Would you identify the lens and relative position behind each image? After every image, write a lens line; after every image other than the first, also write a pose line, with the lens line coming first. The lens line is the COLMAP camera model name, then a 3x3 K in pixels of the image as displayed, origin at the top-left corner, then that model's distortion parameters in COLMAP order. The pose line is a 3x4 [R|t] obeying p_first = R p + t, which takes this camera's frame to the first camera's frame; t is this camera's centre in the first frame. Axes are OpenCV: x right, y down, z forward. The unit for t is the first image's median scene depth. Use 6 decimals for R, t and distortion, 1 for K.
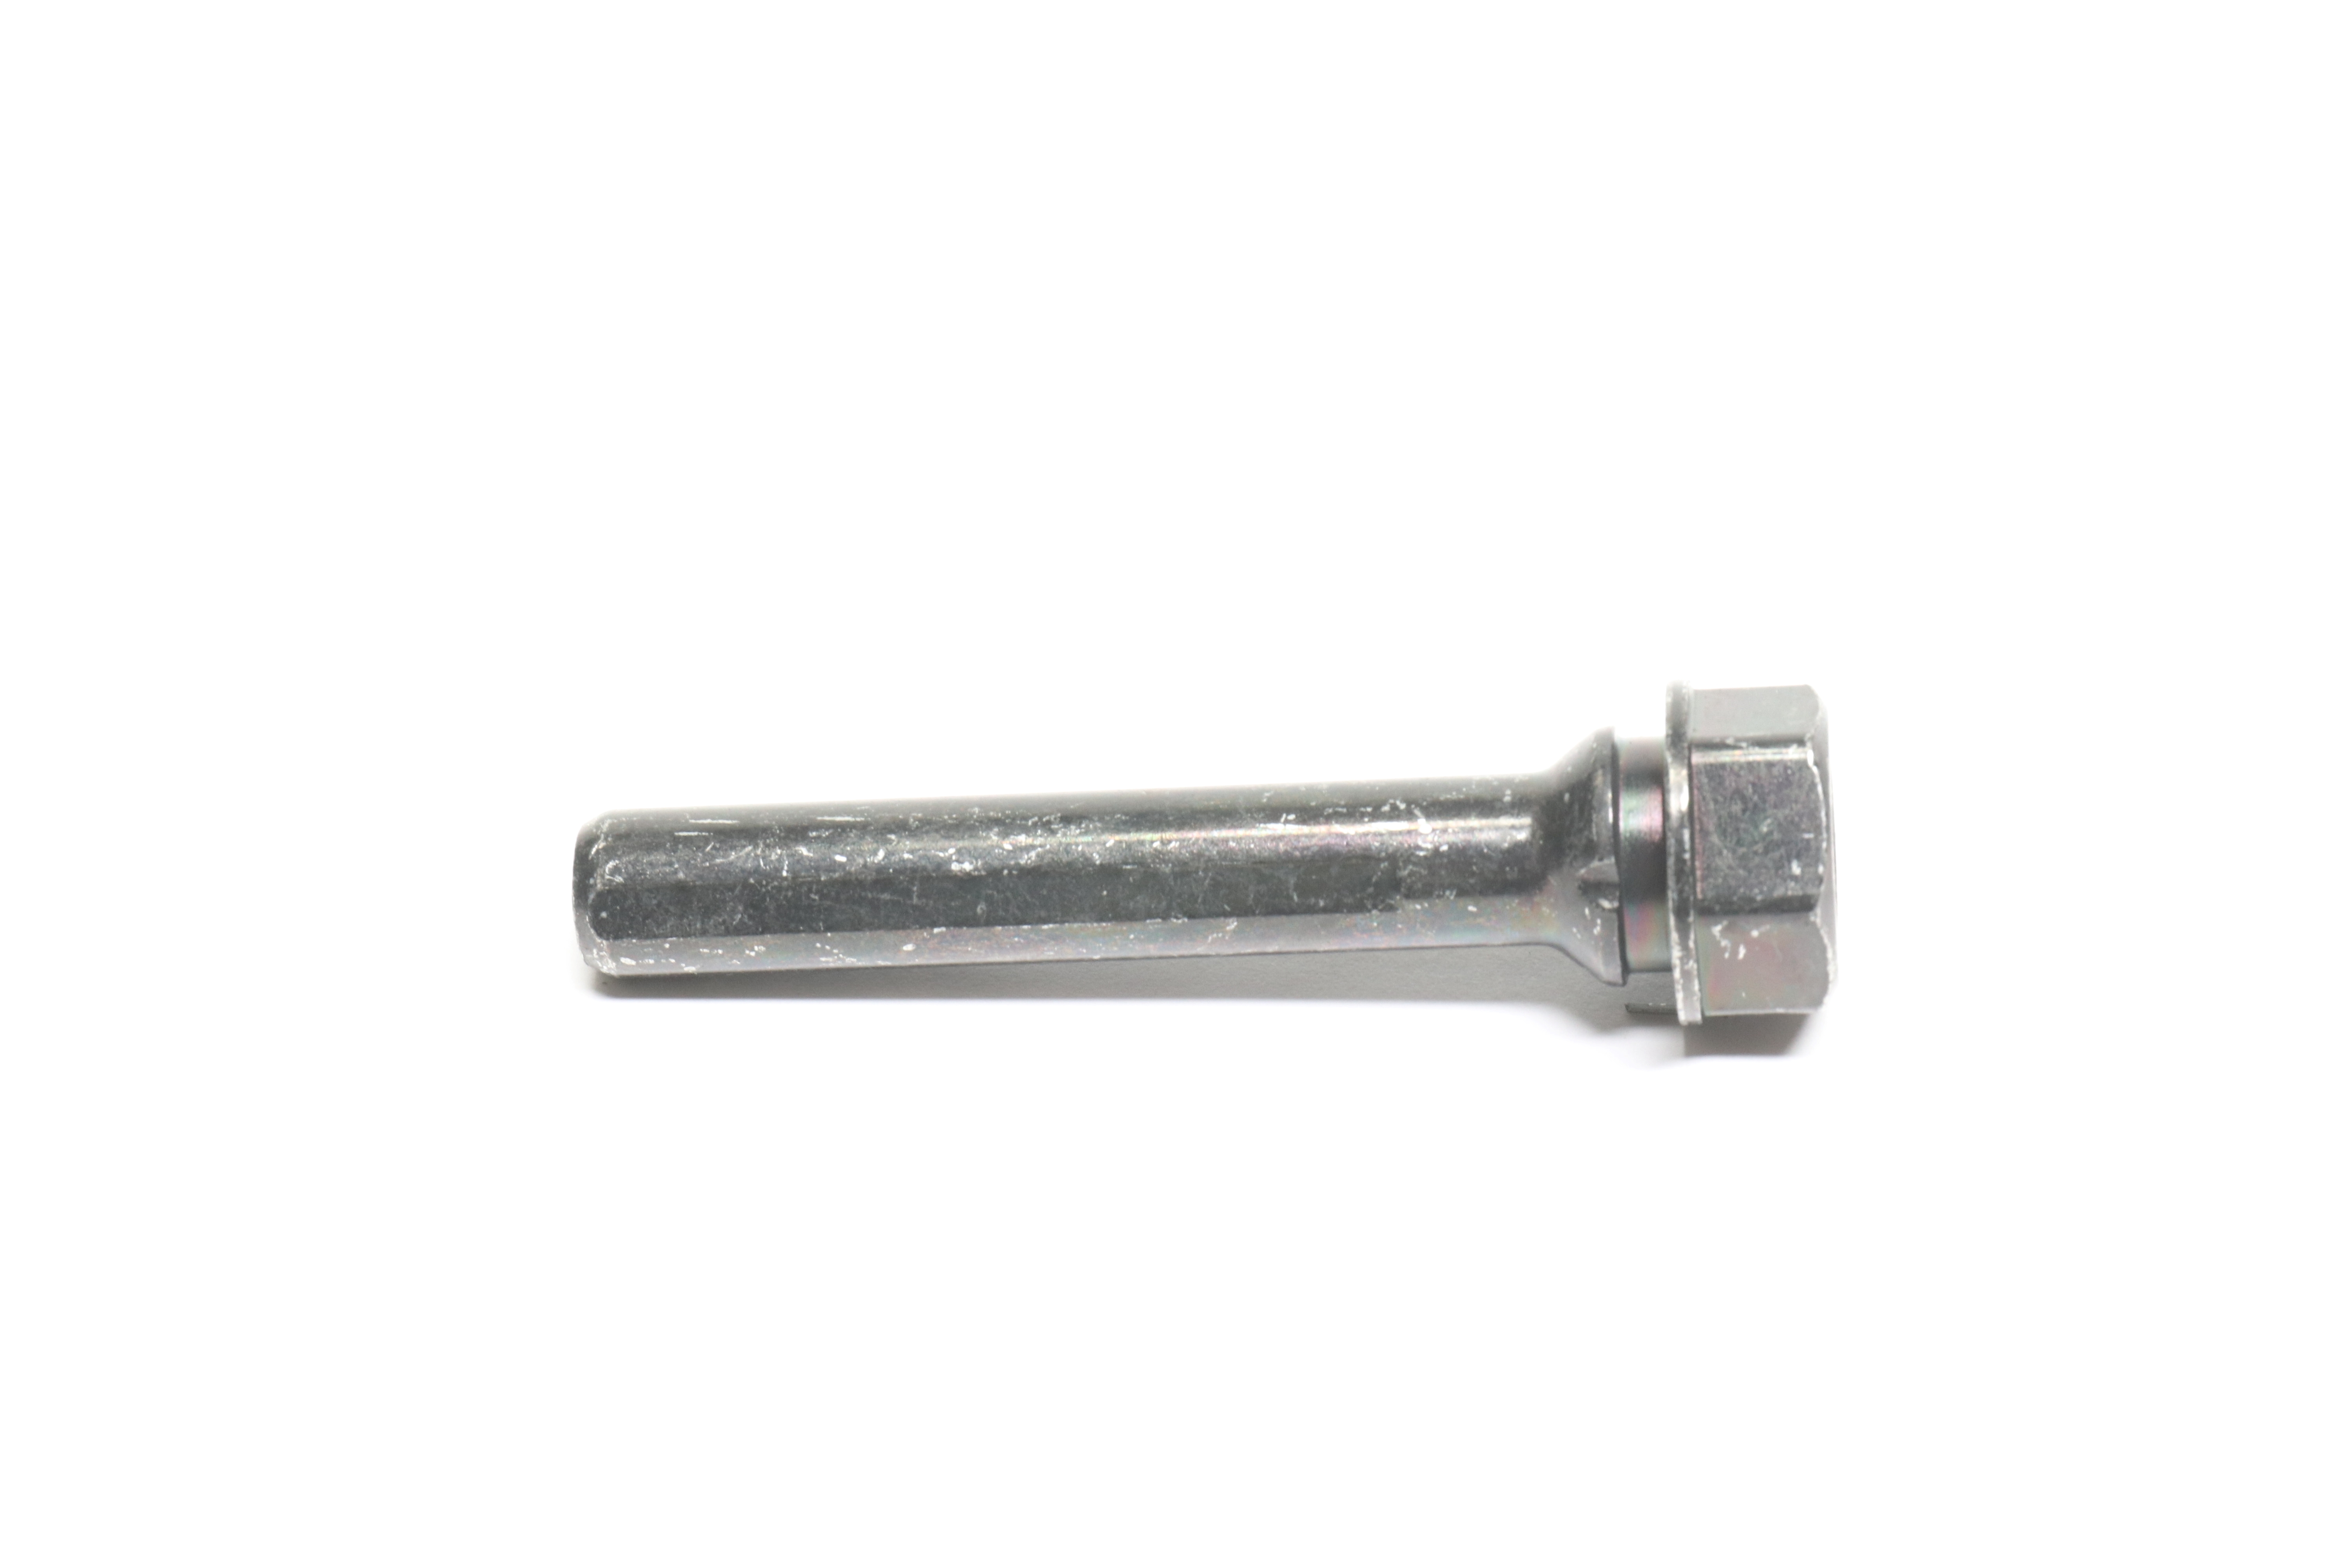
lens RADIAL K [[7352.0, 0, 1176.3], [0, 7352.0, 783.7], [0, 0, 1]] dist [-0.004901, 0.000000]
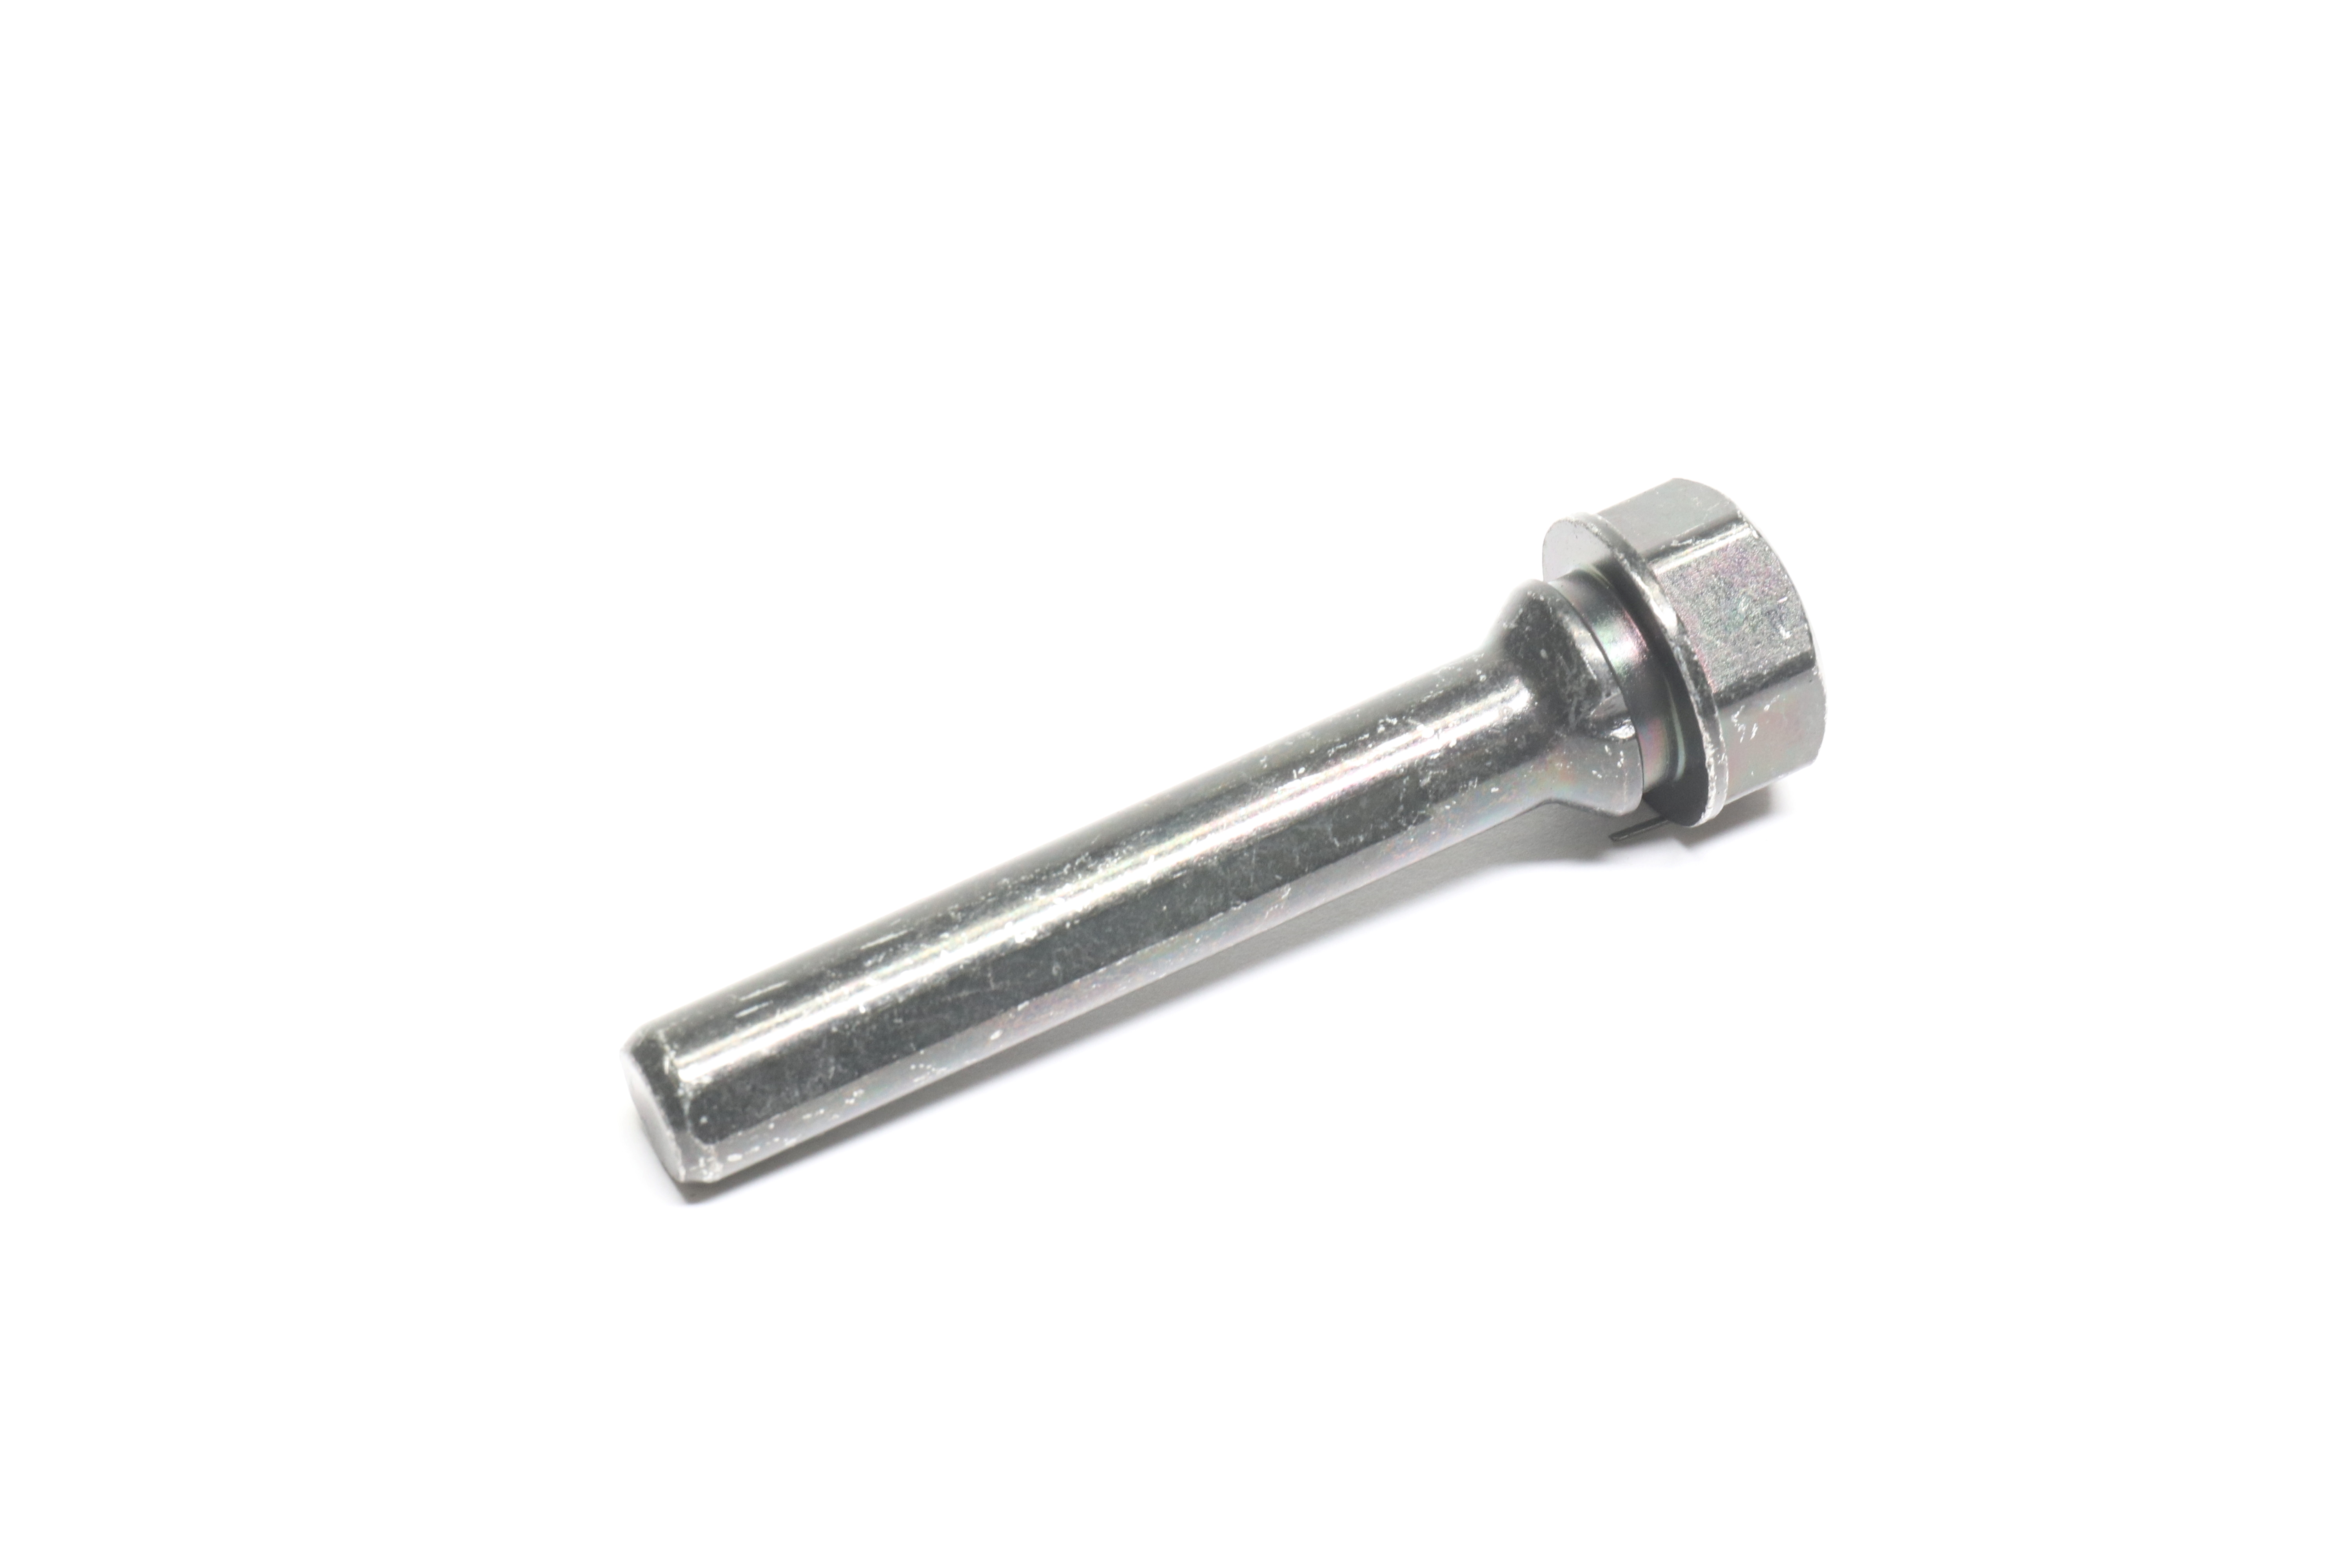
lens RADIAL K [[7352.0, 0, 1176.1], [0, 7352.0, 784.0], [0, 0, 1]] dist [-0.004901, 0.000000]
pose [[0.850922, -0.349424, 0.392219, -0.393567], [0.357221, 0.932361, 0.055638, -0.055725], [-0.385131, 0.092766, 0.918188, 0.082729]]
